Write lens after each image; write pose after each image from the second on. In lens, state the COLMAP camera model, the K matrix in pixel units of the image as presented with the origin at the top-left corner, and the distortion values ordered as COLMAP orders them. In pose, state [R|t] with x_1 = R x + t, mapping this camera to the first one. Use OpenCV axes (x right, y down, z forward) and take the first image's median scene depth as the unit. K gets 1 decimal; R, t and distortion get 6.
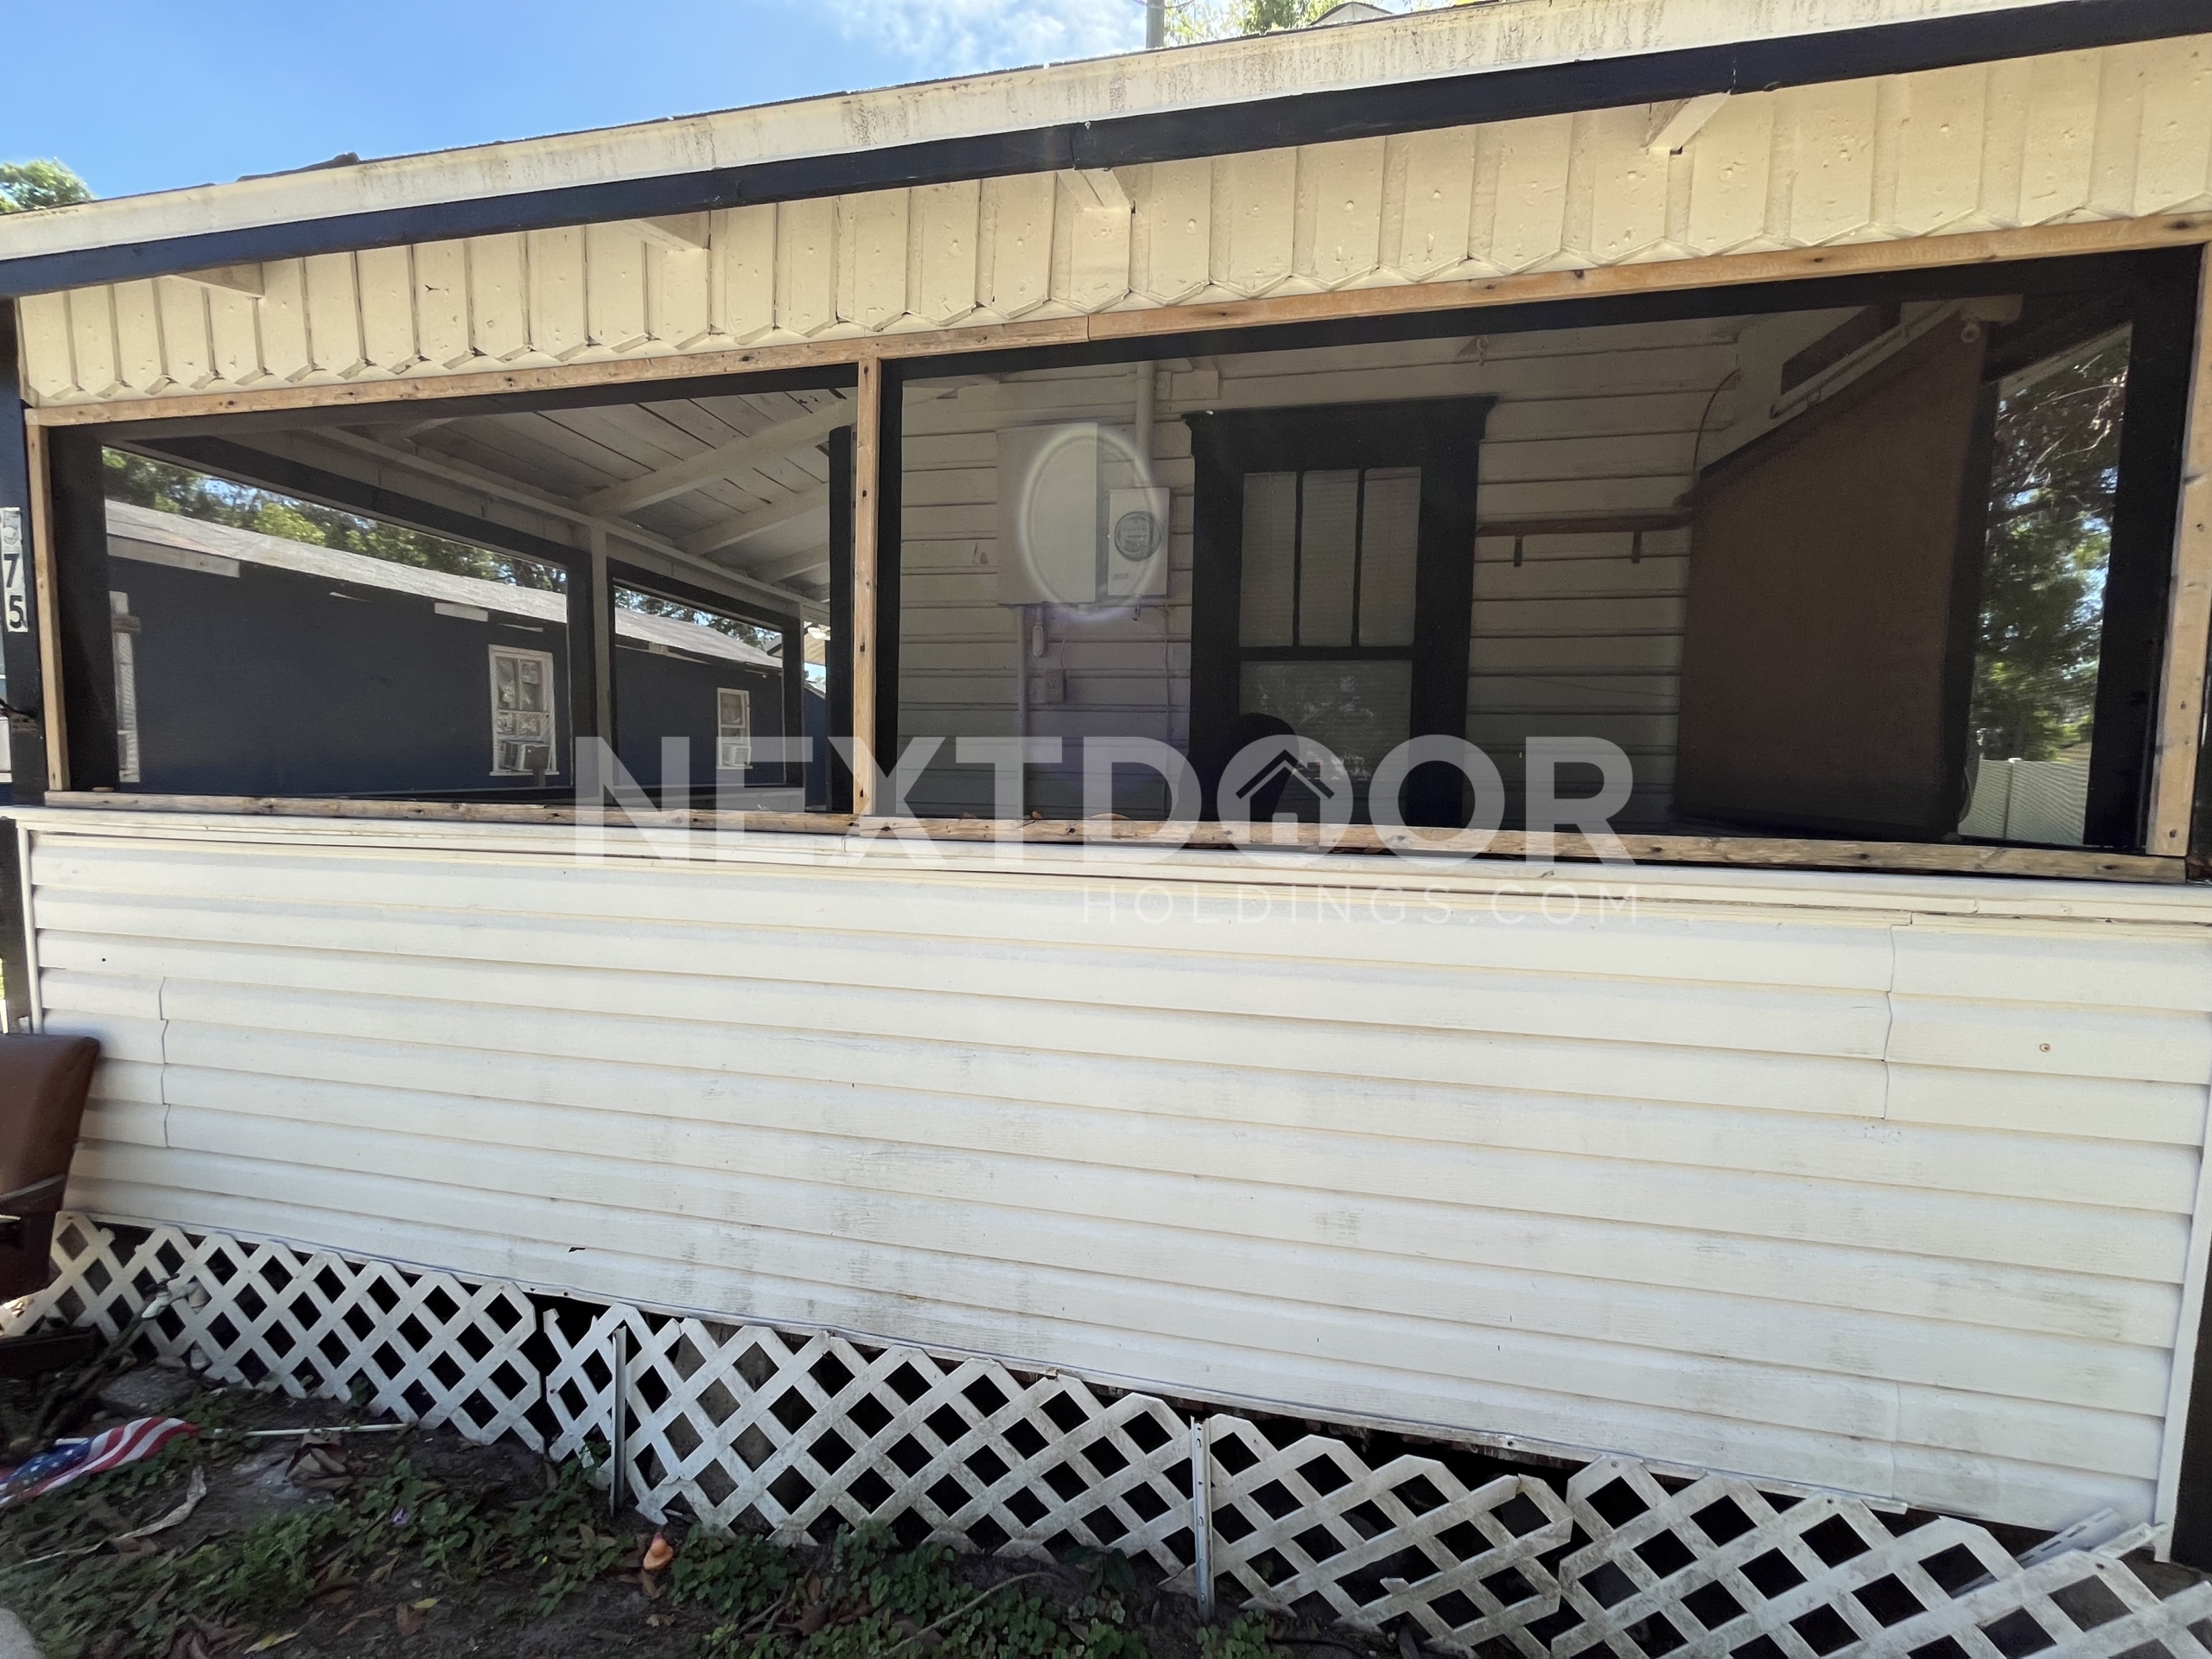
lens RADIAL K [[894.5, 0, 1105.1], [0, 894.5, 833.7], [0, 0, 1]] dist [-0.001814, -0.000353]
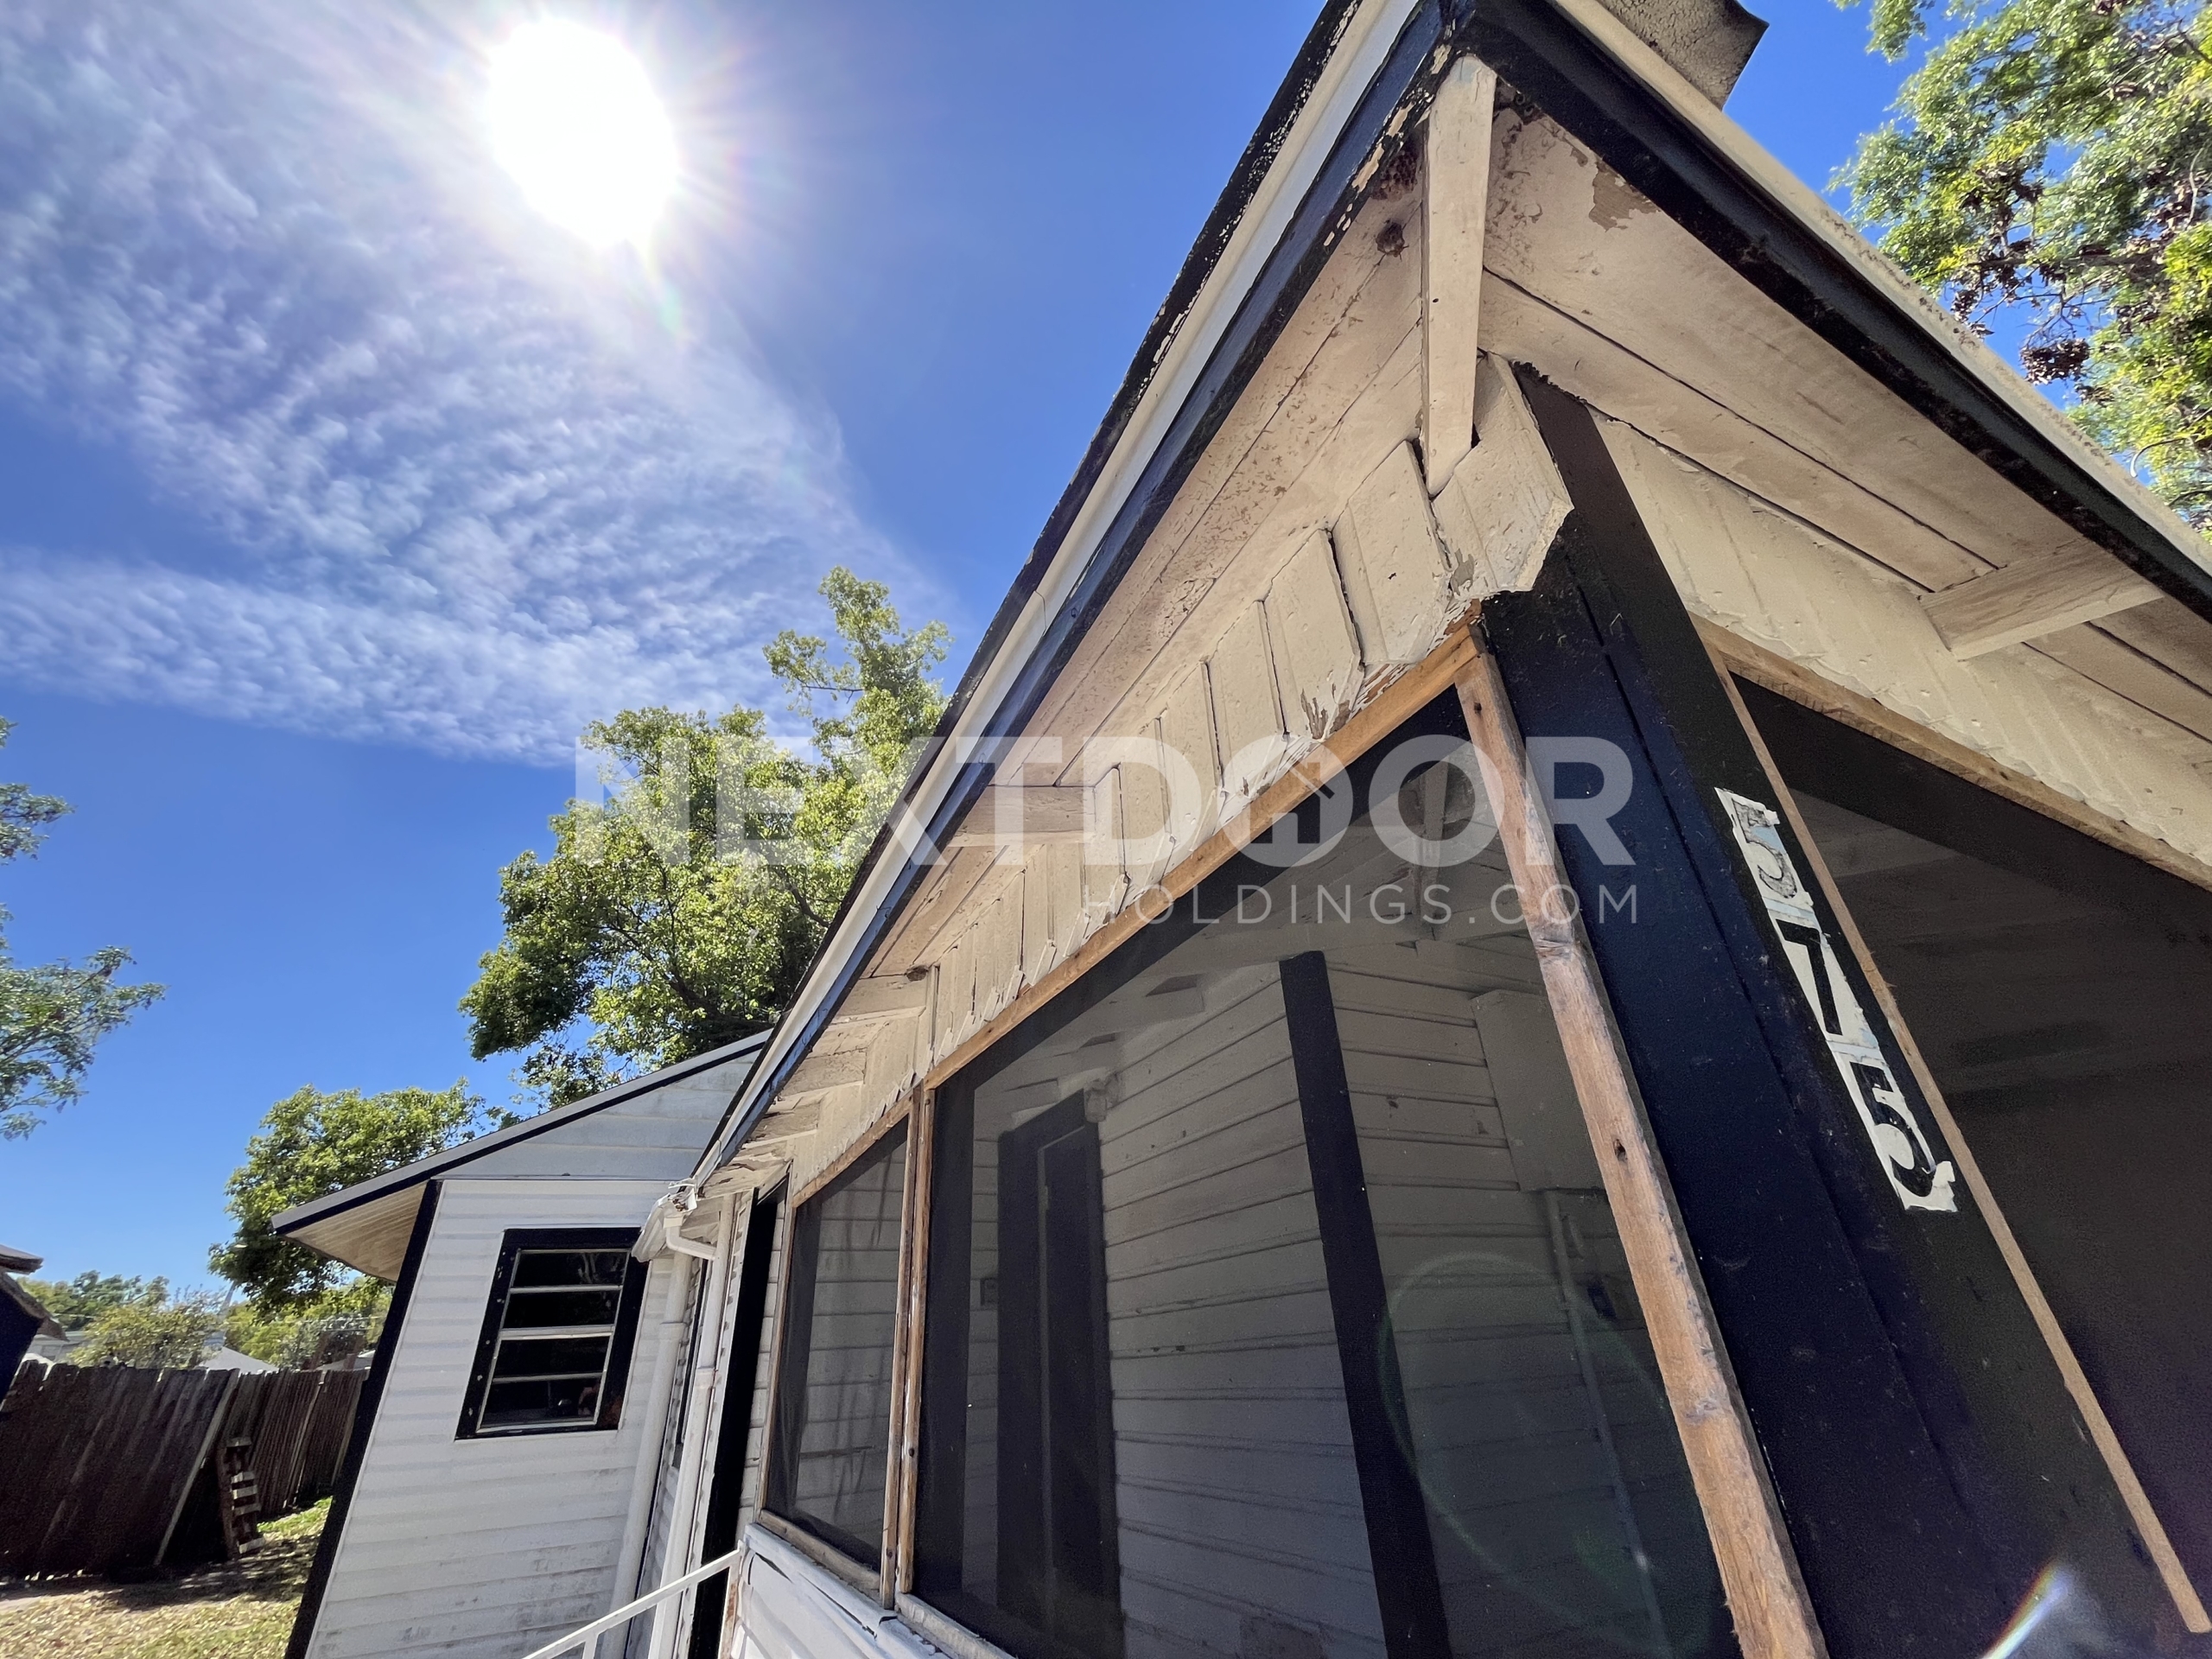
lens RADIAL K [[894.5, 0, 1094.4], [0, 894.5, 828.0], [0, 0, 1]] dist [-0.001814, -0.000353]
pose [[0.779760, 0.267976, 0.565830, -1.556265], [0.111880, 0.829579, -0.547067, -0.202490], [-0.616001, 0.489886, 0.616891, 0.930434]]
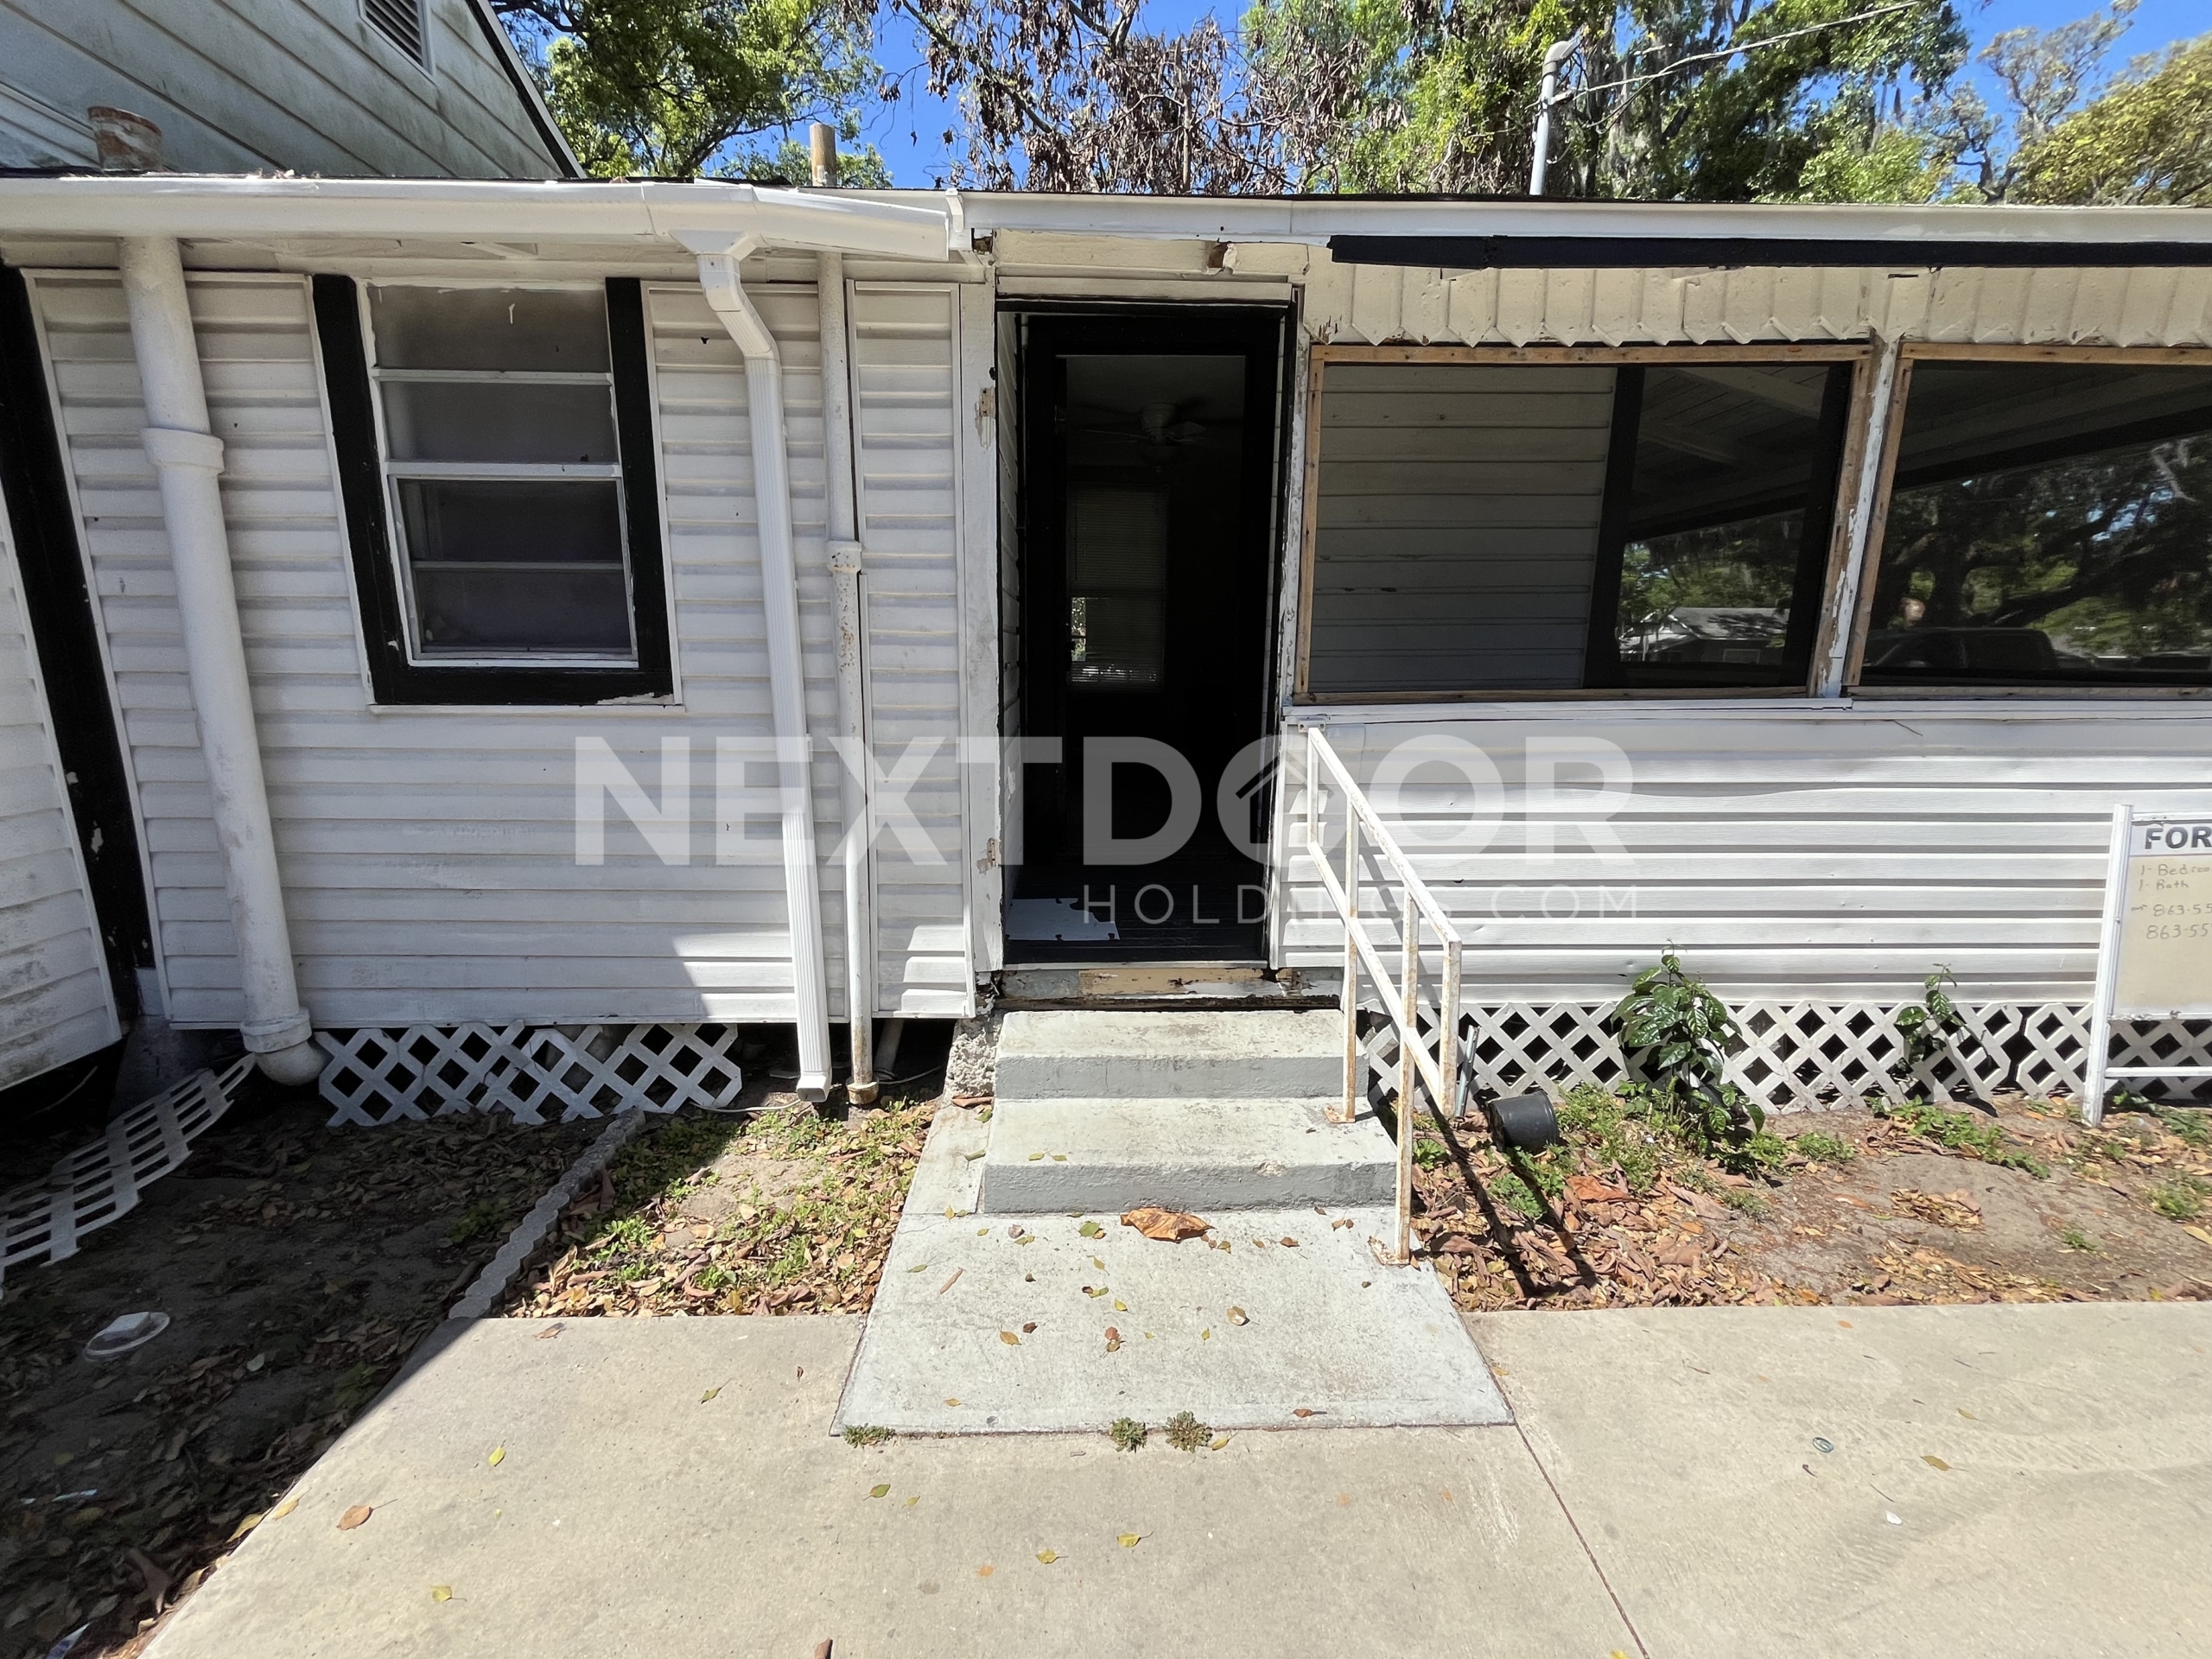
lens RADIAL K [[894.5, 0, 1097.1], [0, 894.5, 837.0], [0, 0, 1]] dist [-0.001814, -0.000353]
pose [[-0.237569, -0.212897, 0.947753, -2.052534], [0.071268, 0.969237, 0.235587, -0.262407], [-0.968753, 0.123513, -0.215088, 3.127692]]
